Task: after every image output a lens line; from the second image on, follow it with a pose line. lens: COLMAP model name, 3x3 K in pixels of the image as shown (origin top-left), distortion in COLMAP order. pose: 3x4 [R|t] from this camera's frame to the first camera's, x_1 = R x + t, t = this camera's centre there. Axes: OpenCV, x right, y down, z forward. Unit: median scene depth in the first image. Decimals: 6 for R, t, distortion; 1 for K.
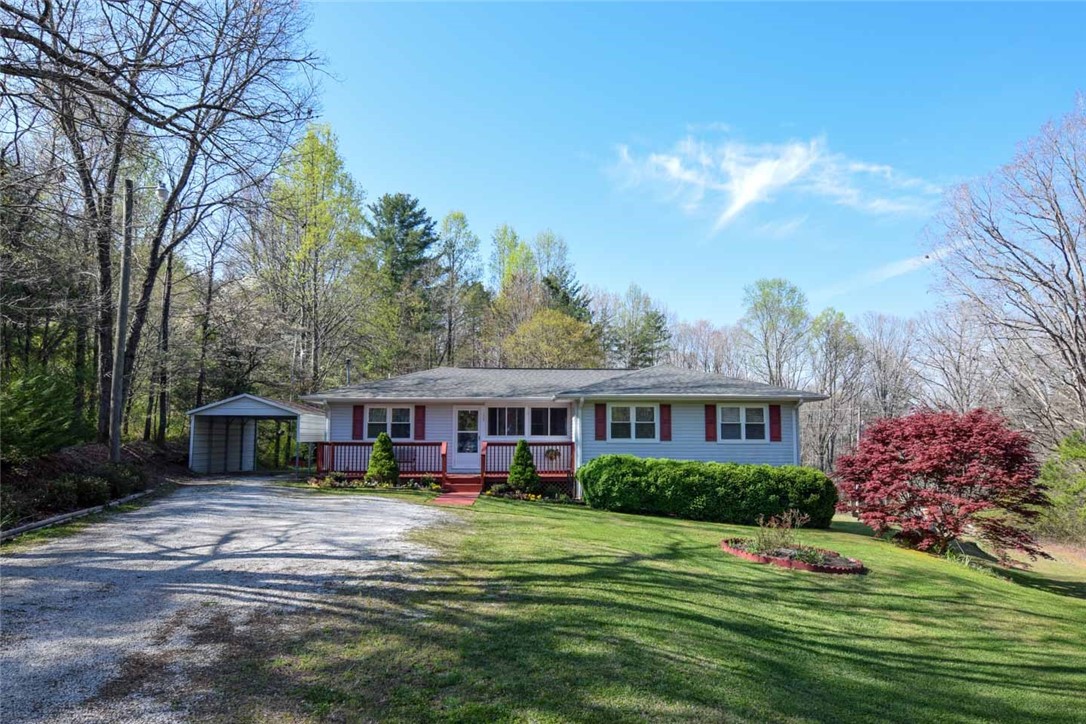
lens RADIAL K [[677.8, 0, 543.0], [0, 677.8, 362.0], [0, 0, 1]] dist [-0.000060, 0.000734]
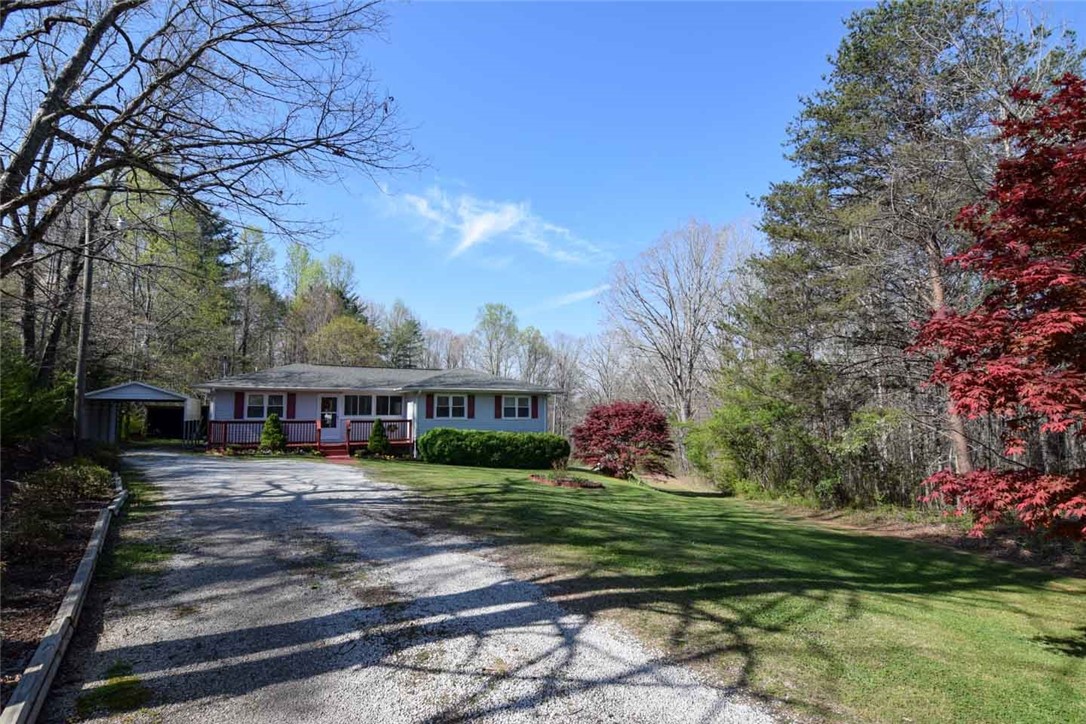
lens RADIAL K [[529.2, 0, 543.0], [0, 529.2, 362.0], [0, 0, 1]] dist [-0.001095, -0.000008]
pose [[0.901168, 0.039817, 0.431638, -0.187129], [-0.045380, 0.998966, 0.002594, -0.022653], [-0.431089, -0.021925, 0.902043, -0.156592]]
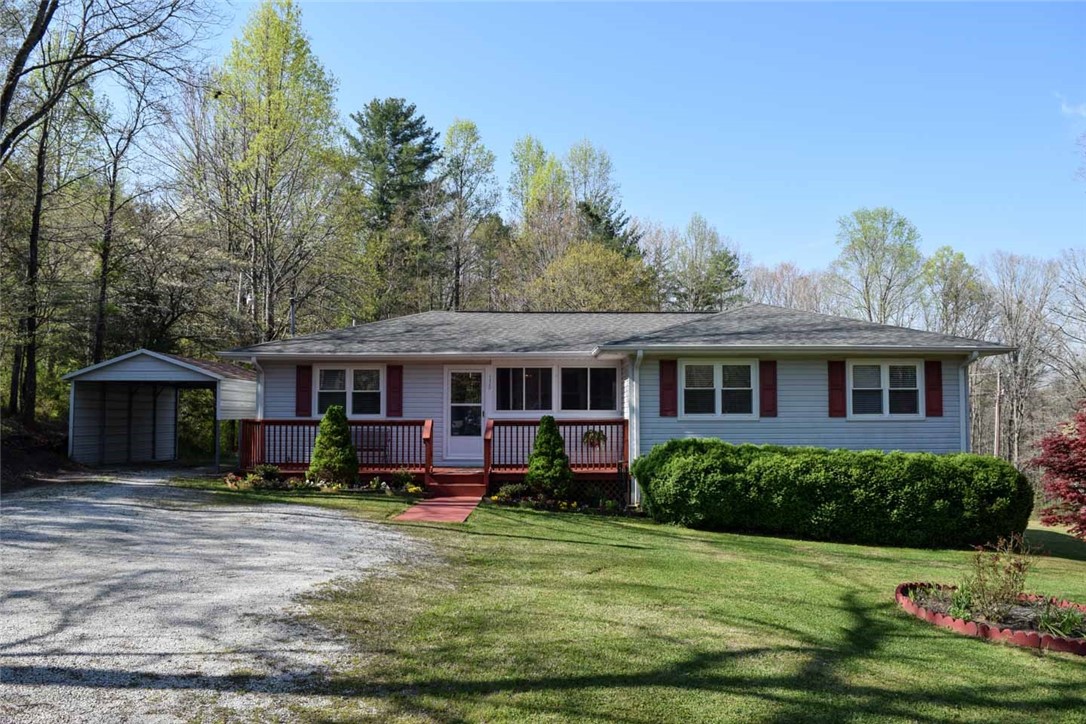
lens RADIAL K [[839.2, 0, 551.9], [0, 839.2, 358.8], [0, 0, 1]] dist [-0.107353, 0.064353]
pose [[0.999434, -0.004912, -0.033265, 0.000378], [0.006370, 0.999018, 0.043851, 0.022695], [0.033017, -0.044038, 0.998484, 0.185454]]
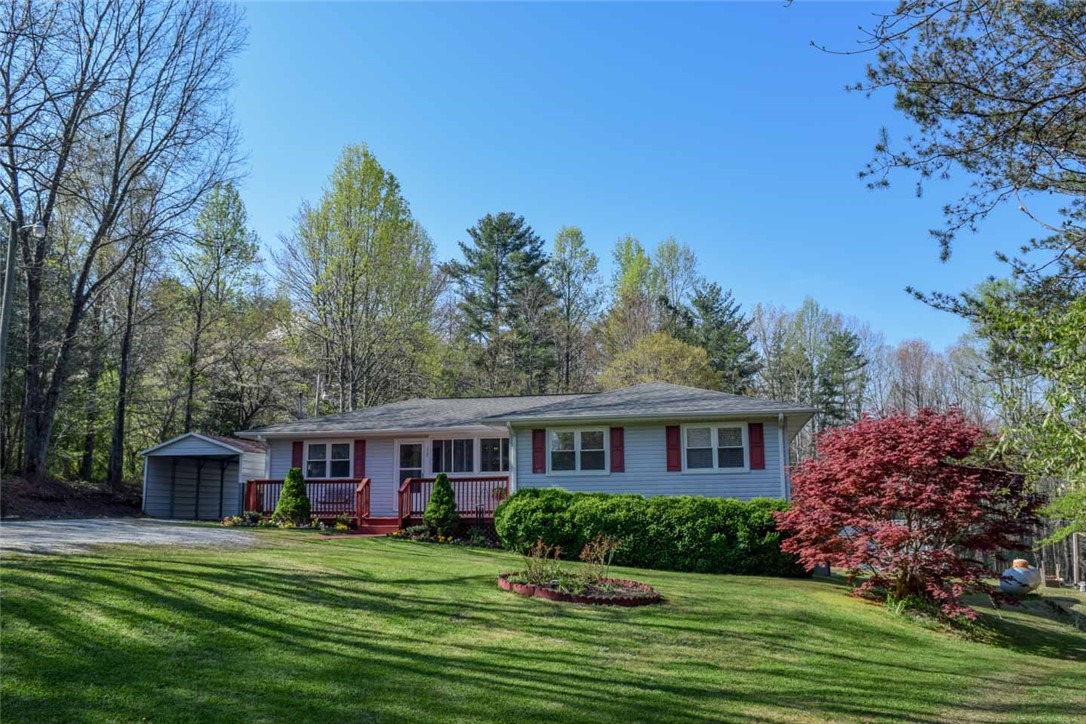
lens RADIAL K [[839.2, 0, 551.9], [0, 839.2, 358.8], [0, 0, 1]] dist [-0.107353, 0.064353]
pose [[0.967391, -0.056061, -0.247005, 0.336294], [0.039679, 0.996700, -0.070814, 0.045651], [0.250160, 0.058704, 0.966423, 0.004816]]
